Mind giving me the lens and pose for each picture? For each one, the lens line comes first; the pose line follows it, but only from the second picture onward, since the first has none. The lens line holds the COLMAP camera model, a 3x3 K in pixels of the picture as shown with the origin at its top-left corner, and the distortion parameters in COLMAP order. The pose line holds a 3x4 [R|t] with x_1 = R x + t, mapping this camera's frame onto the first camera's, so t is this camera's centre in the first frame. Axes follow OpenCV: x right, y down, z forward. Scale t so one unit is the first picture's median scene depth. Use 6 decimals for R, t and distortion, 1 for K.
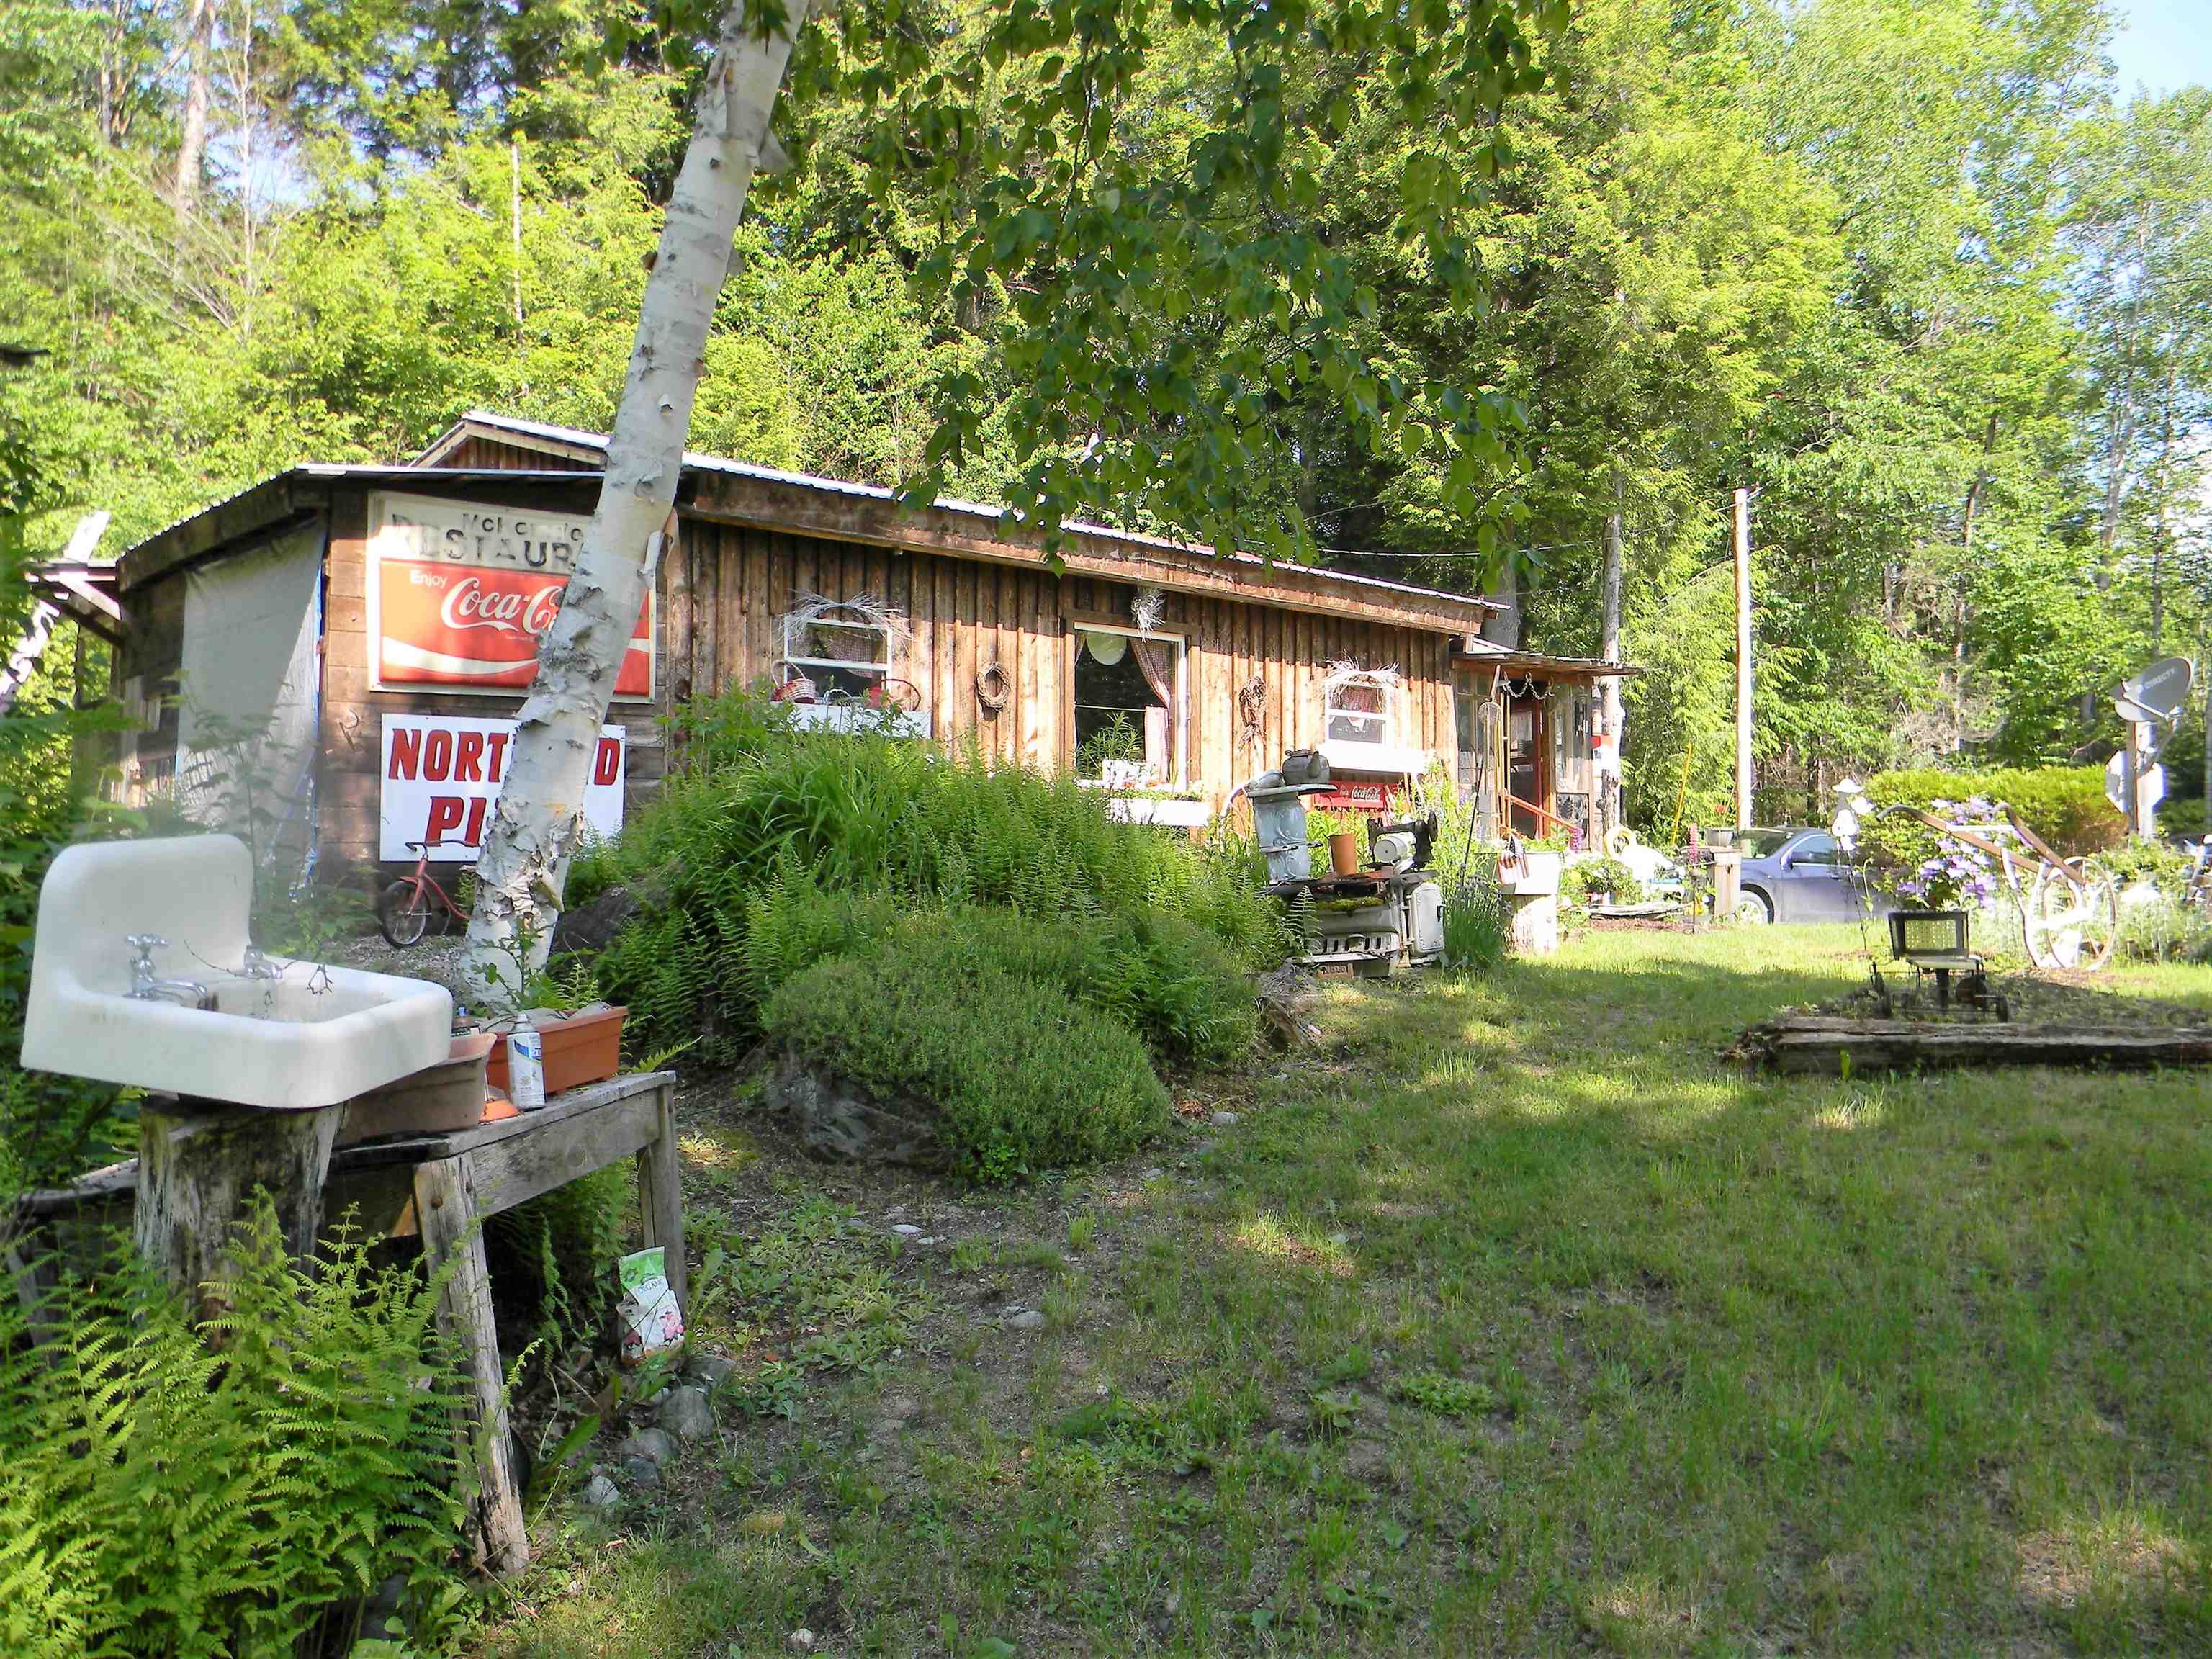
lens RADIAL K [[1741.2, 0, 1100.0], [0, 1741.2, 825.0], [0, 0, 1]] dist [0.004515, -0.013291]
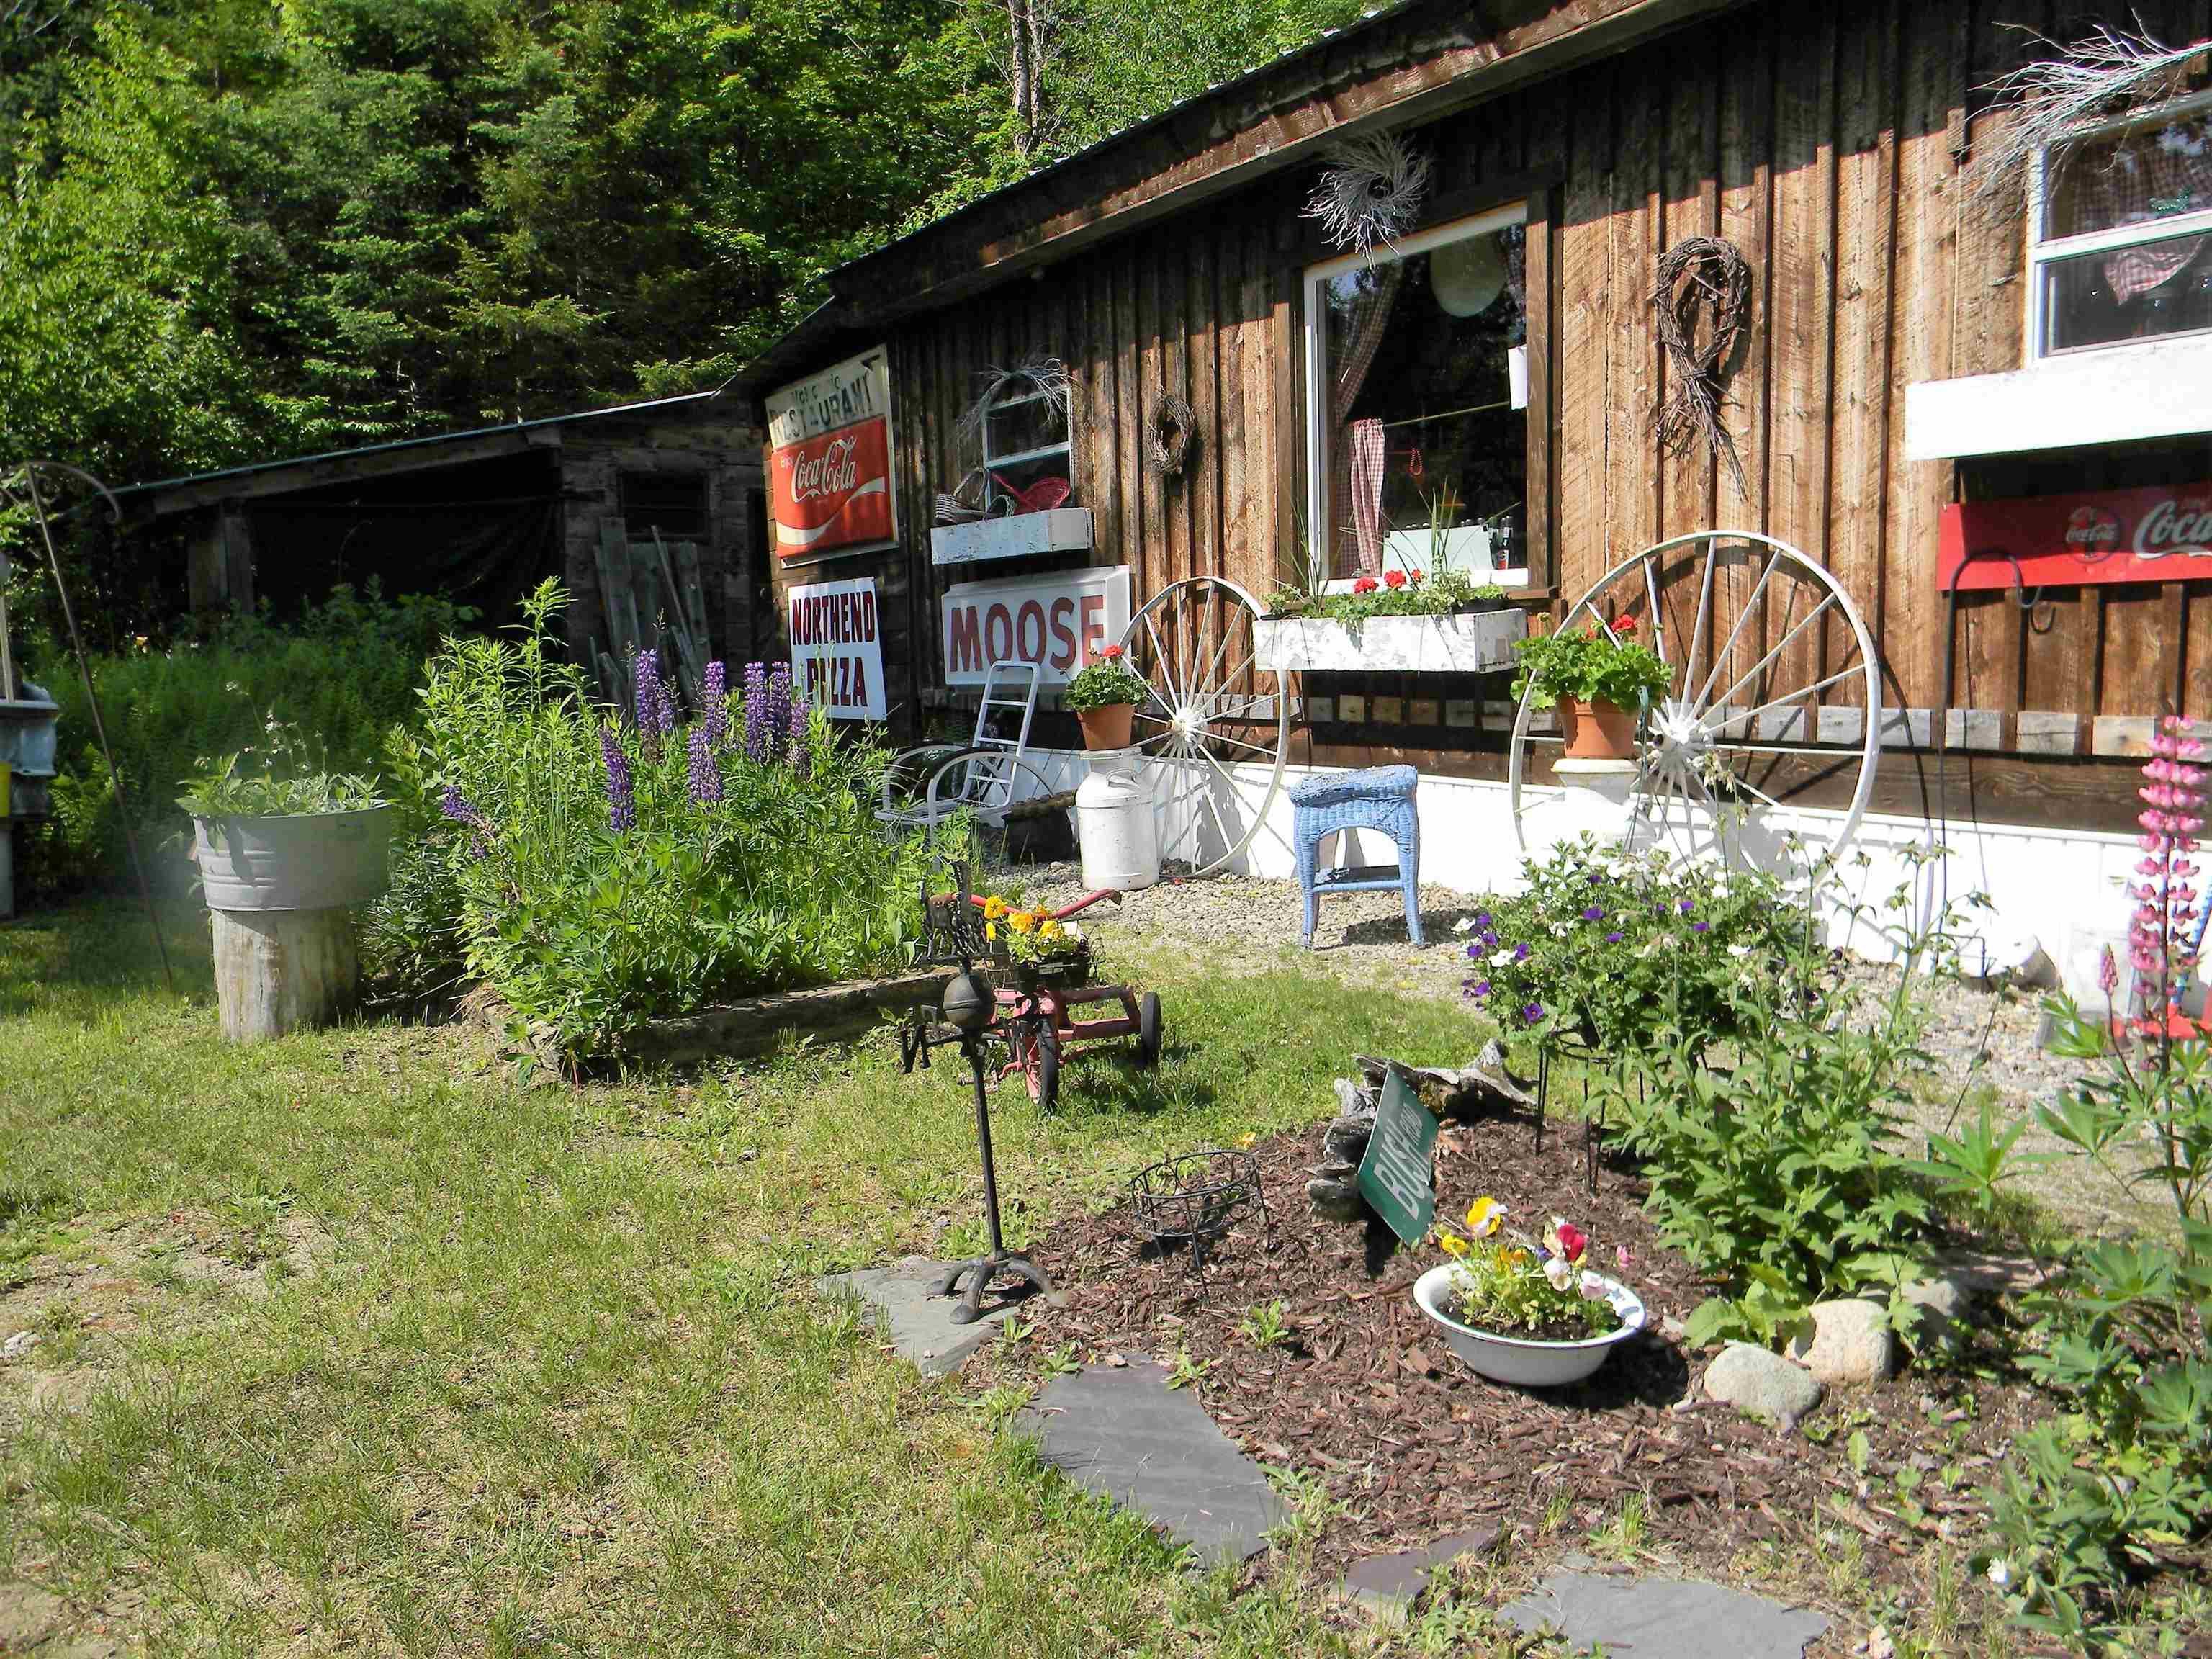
lens RADIAL K [[1741.2, 0, 1098.0], [0, 1741.2, 826.4], [0, 0, 1]] dist [0.004515, -0.013291]
pose [[-0.169228, 0.112099, -0.979181, 0.442183], [0.054658, 0.993049, 0.104240, -0.010020], [0.984060, -0.035879, -0.174179, 0.882997]]
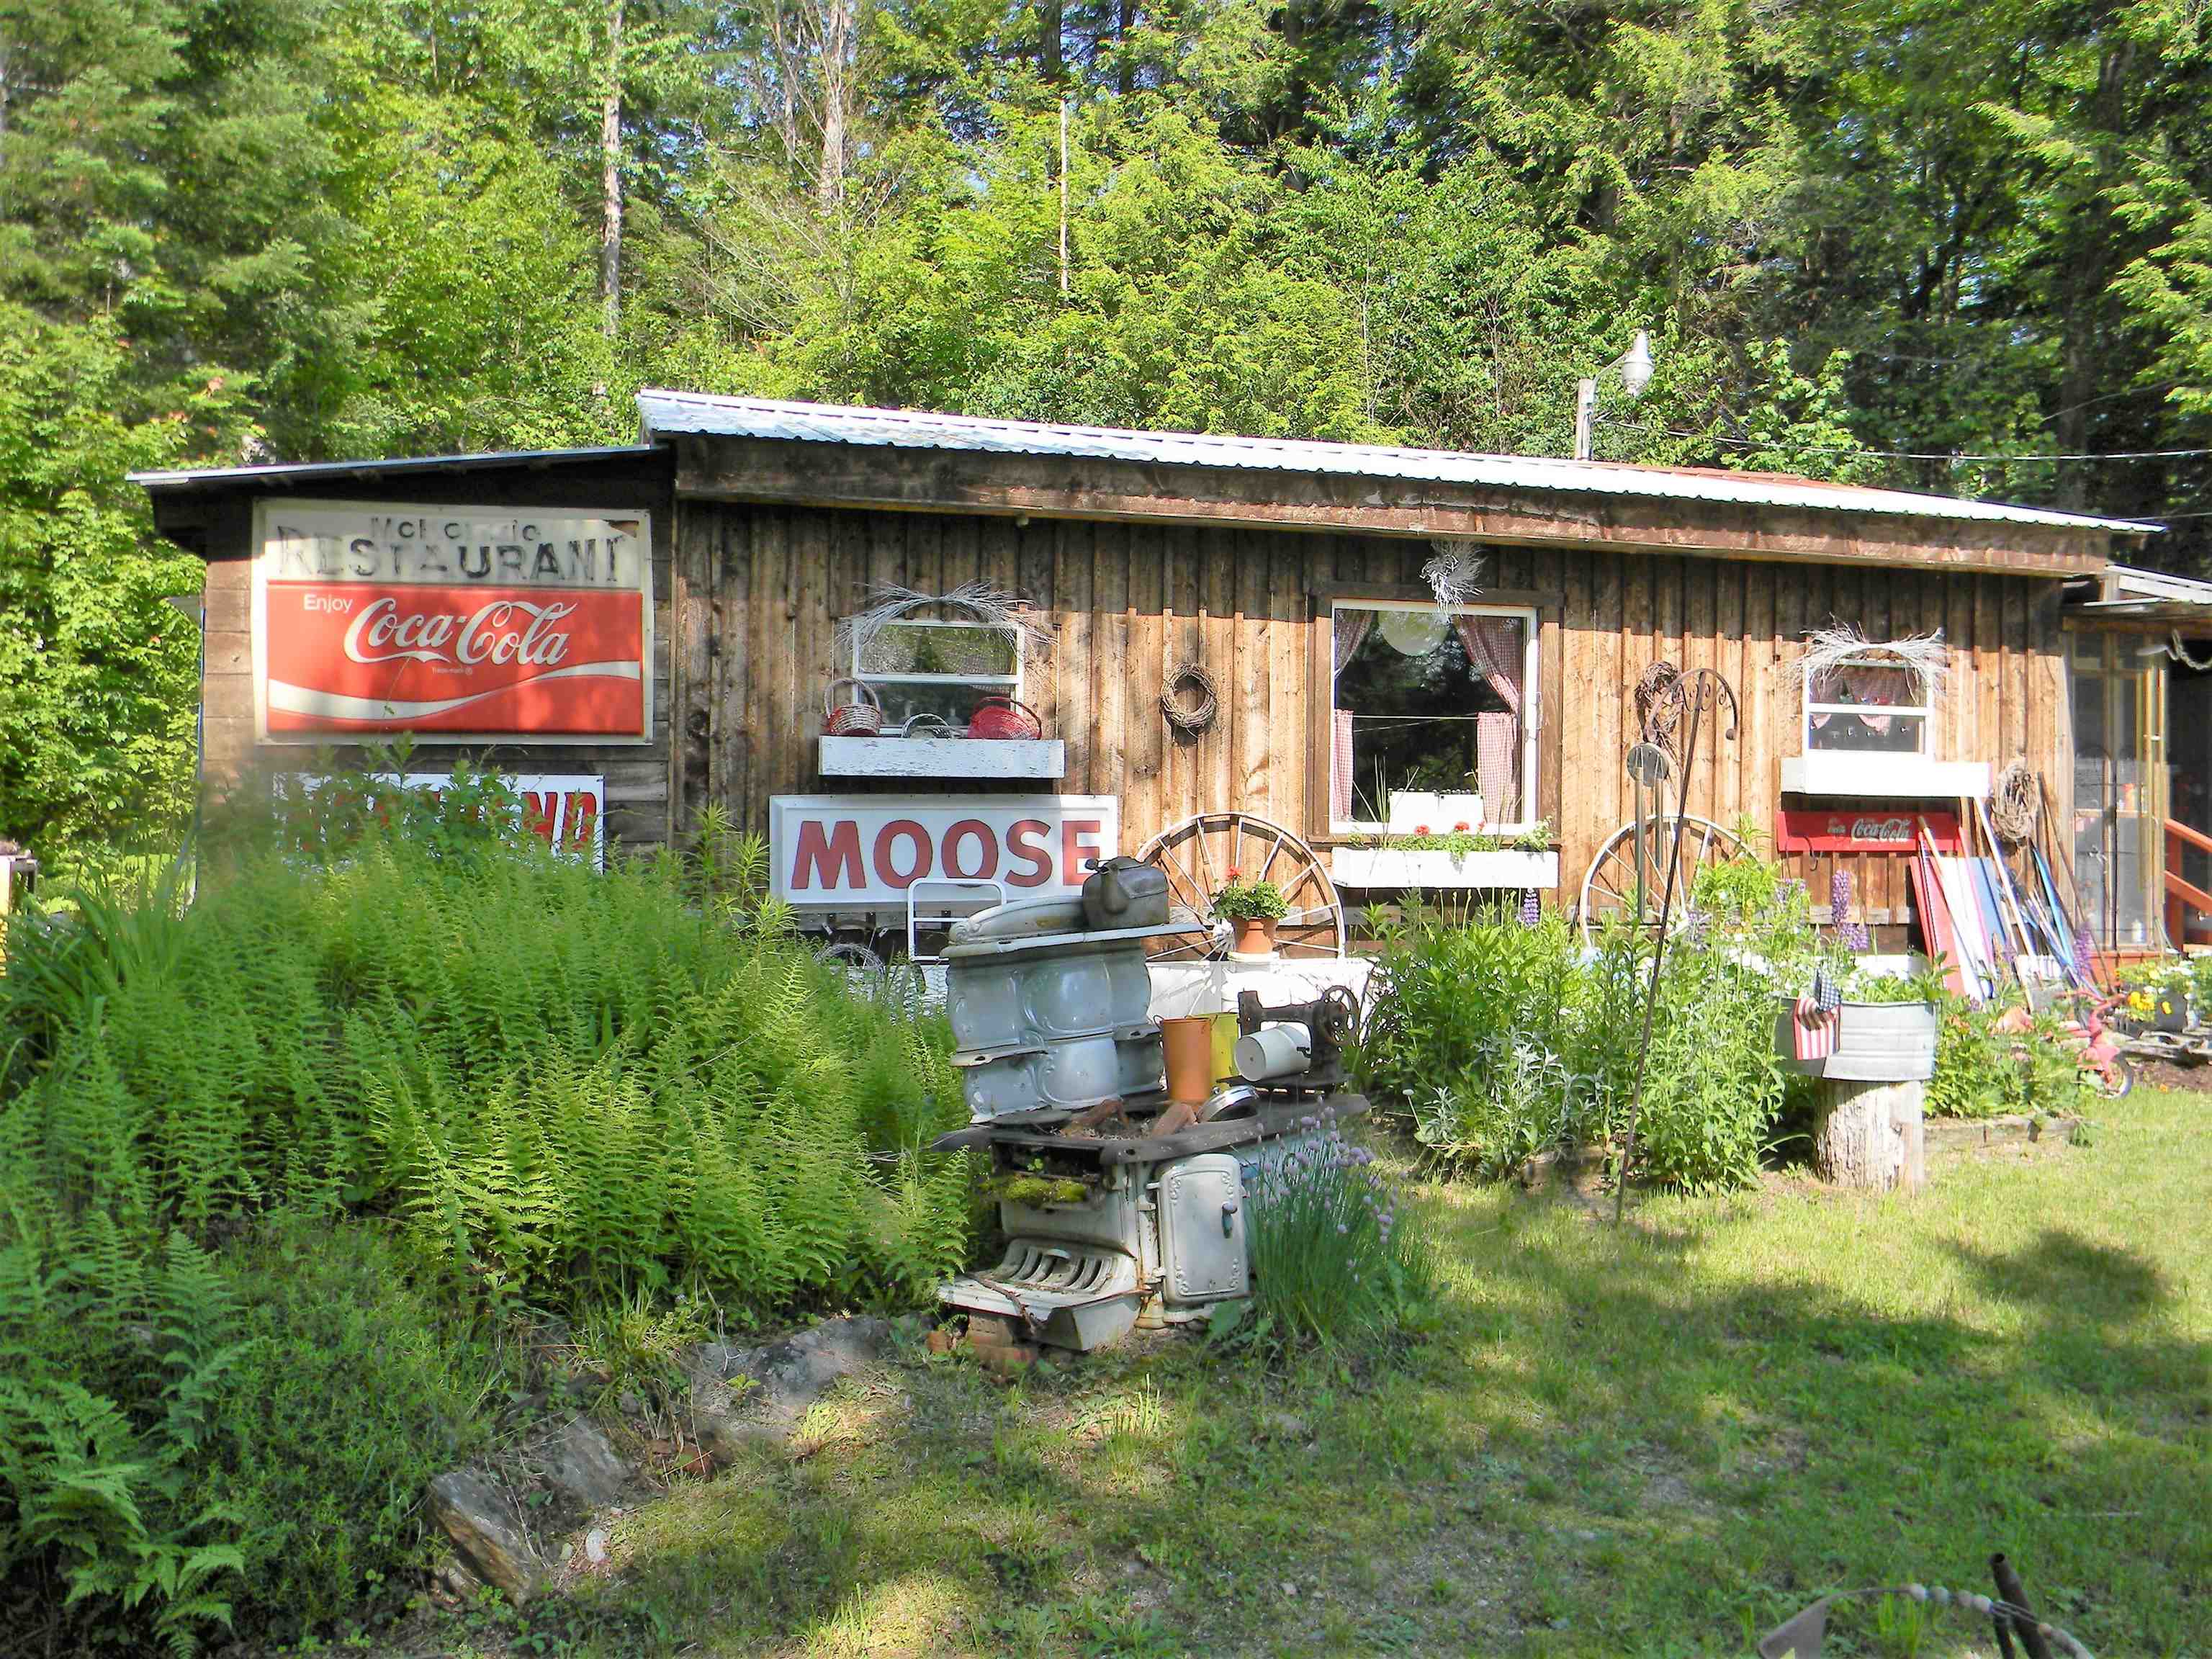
lens RADIAL K [[1741.2, 0, 1116.7], [0, 1741.2, 825.8], [0, 0, 1]] dist [0.004515, -0.013291]
pose [[0.891318, 0.008020, -0.453308, 0.195282], [0.002891, 0.999723, 0.023373, -0.035923], [0.453370, -0.022143, 0.891047, 0.285222]]
